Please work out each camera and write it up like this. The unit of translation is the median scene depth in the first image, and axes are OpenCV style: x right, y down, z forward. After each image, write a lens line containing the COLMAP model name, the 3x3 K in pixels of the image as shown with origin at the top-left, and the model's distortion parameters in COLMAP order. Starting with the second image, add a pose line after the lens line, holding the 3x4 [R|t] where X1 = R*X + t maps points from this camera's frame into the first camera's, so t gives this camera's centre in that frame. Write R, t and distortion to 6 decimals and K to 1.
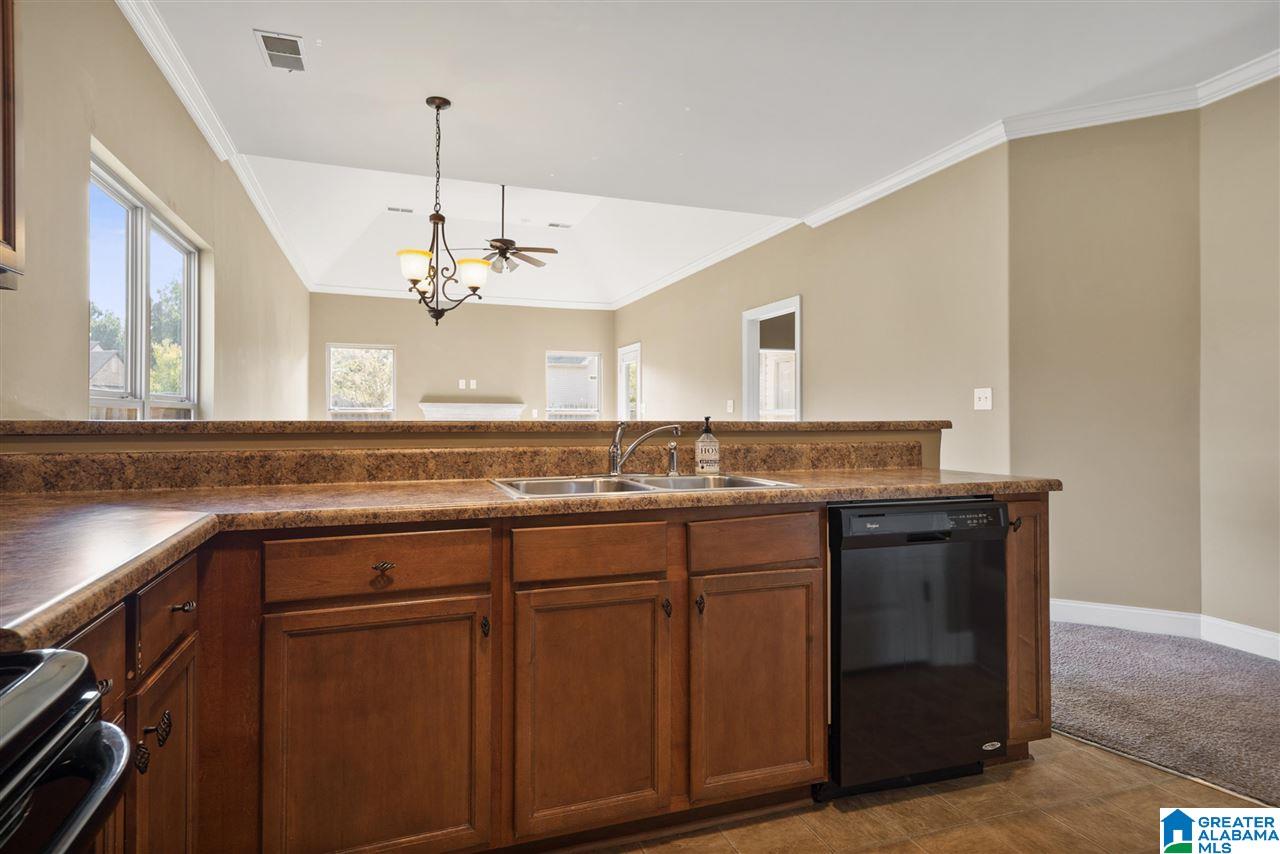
lens RADIAL K [[685.2, 0, 626.6], [0, 685.2, 414.2], [0, 0, 1]] dist [0.011324, 0.000614]
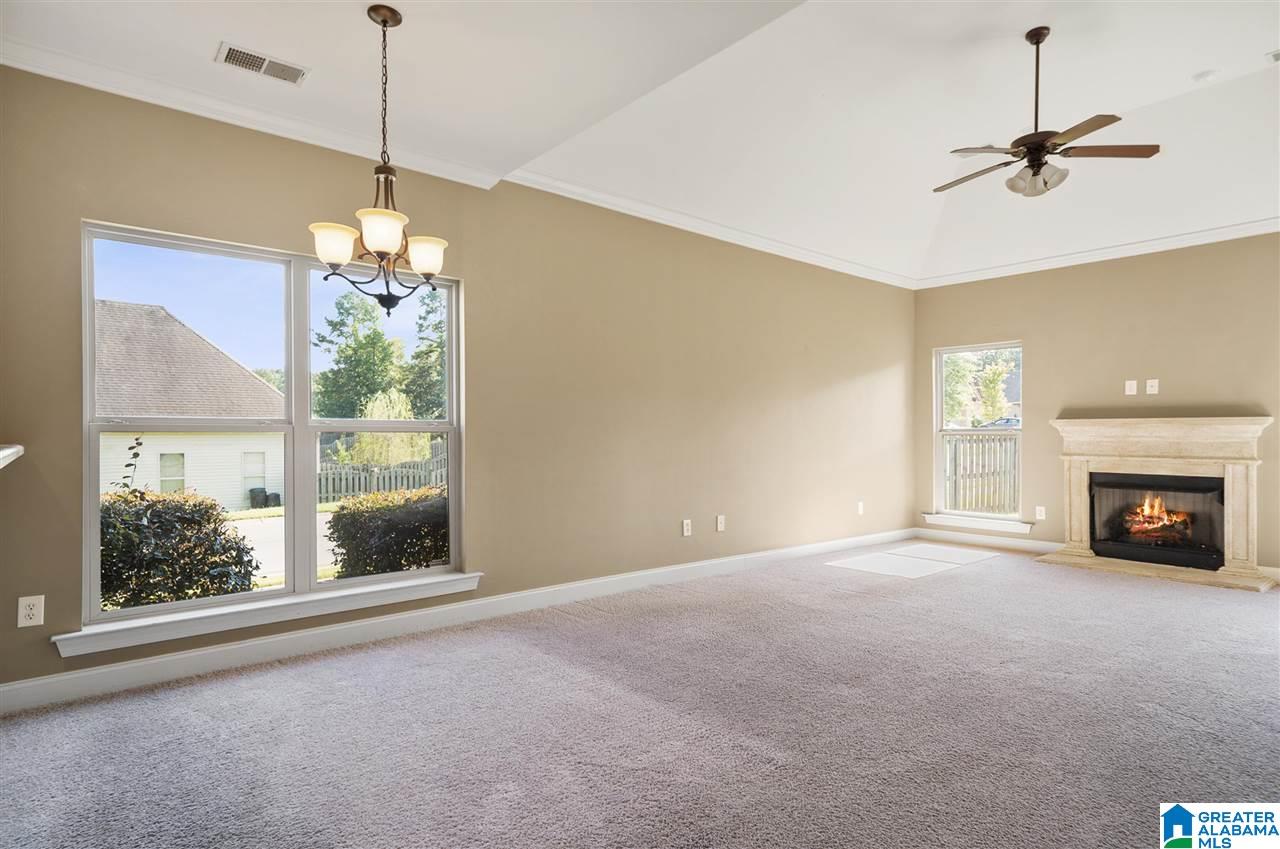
lens RADIAL K [[685.2, 0, 620.4], [0, 685.2, 432.7], [0, 0, 1]] dist [0.011324, 0.000614]
pose [[0.343014, -0.008428, -0.939293, 0.188120], [0.001740, 0.999964, -0.008337, 0.001171], [0.939329, 0.001225, 0.343016, 0.363466]]
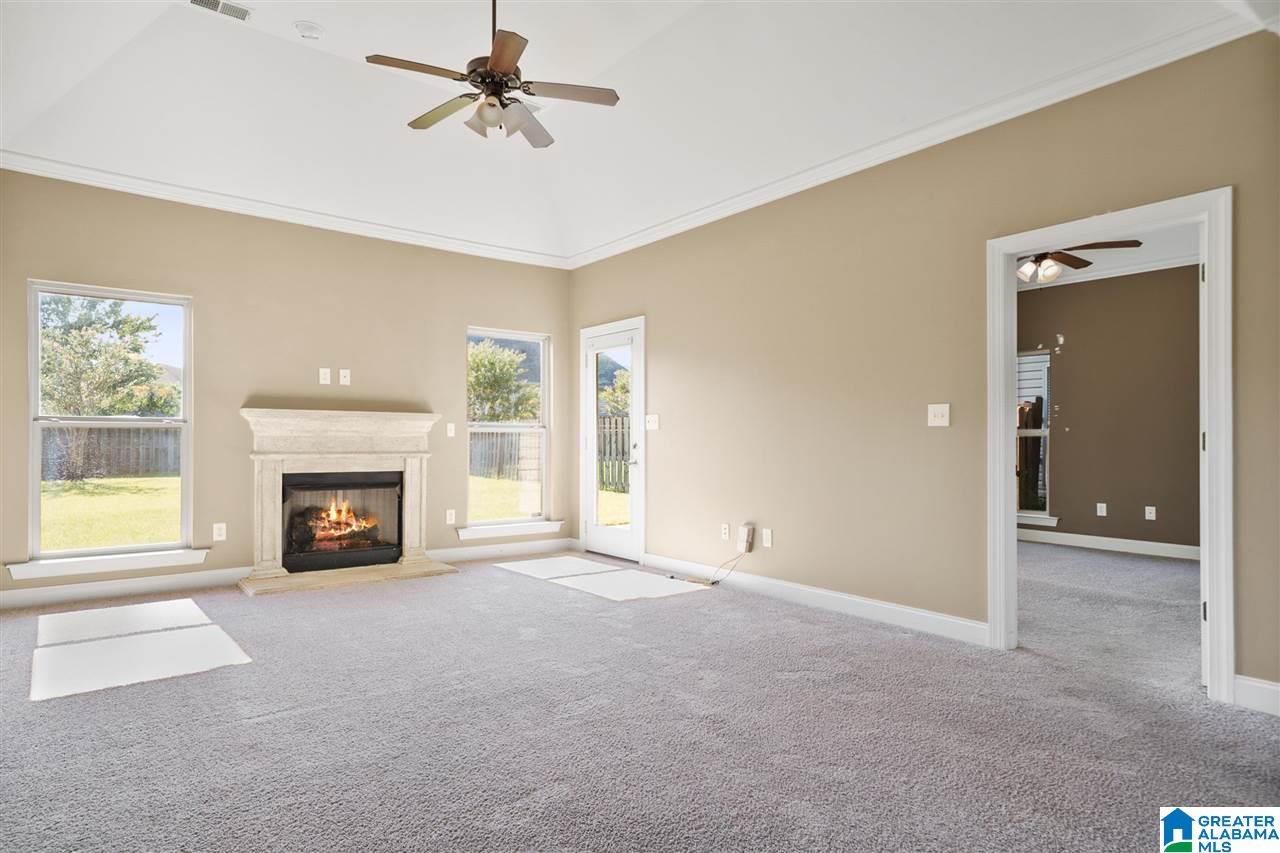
lens RADIAL K [[722.7, 0, 625.8], [0, 722.7, 435.4], [0, 0, 1]] dist [0.021632, 0.000399]
pose [[0.947360, 0.000419, 0.320169, -0.201928], [0.000535, 0.999996, -0.002893, 0.005735], [-0.320169, 0.002912, 0.947356, 0.381626]]
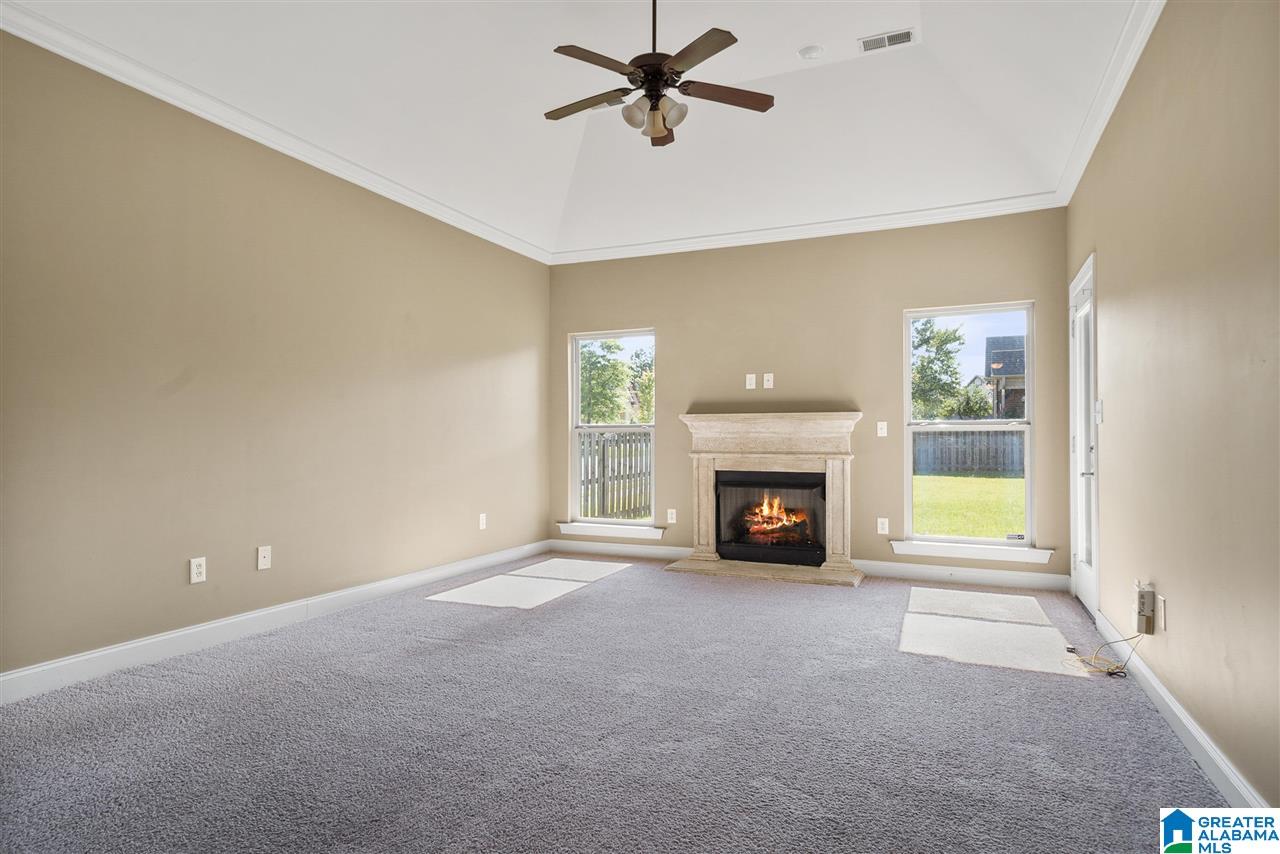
lens RADIAL K [[722.7, 0, 633.4], [0, 722.7, 435.0], [0, 0, 1]] dist [0.021632, 0.000399]
pose [[0.732193, -0.010871, -0.681011, 0.112678], [0.006314, 0.999938, -0.009173, 0.007661], [0.681068, 0.002417, 0.732216, 0.483335]]
